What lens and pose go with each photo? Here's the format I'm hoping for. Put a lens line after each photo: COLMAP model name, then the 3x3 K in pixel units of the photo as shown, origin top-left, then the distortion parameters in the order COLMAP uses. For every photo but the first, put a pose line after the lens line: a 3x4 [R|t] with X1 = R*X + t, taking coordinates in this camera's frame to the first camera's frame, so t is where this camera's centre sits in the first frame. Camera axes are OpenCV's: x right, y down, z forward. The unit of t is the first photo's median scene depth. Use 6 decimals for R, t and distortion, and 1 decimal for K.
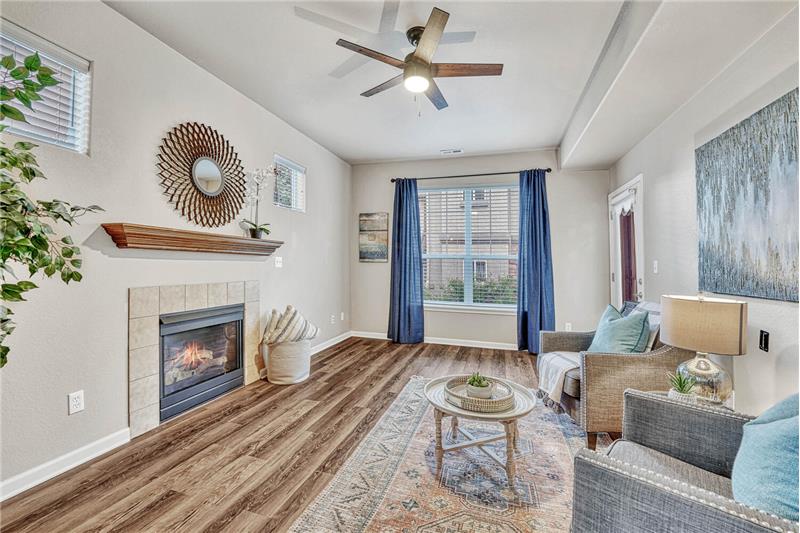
lens RADIAL K [[333.3, 0, 396.4], [0, 333.3, 263.0], [0, 0, 1]] dist [-0.026025, 0.001472]
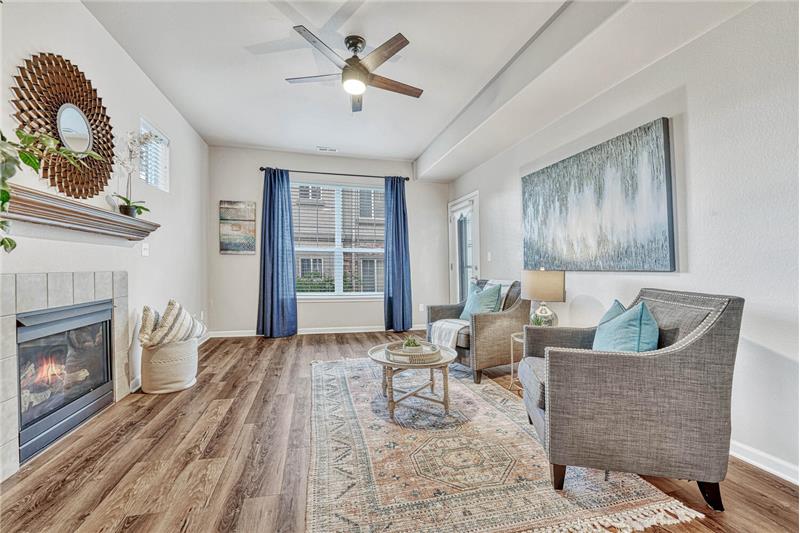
lens RADIAL K [[333.3, 0, 394.4], [0, 333.3, 264.4], [0, 0, 1]] dist [-0.026025, 0.001472]
pose [[0.853886, -0.003391, 0.520450, -0.334498], [0.001922, 0.999993, 0.003361, 0.043474], [-0.520457, -0.001869, 0.853886, -0.017437]]
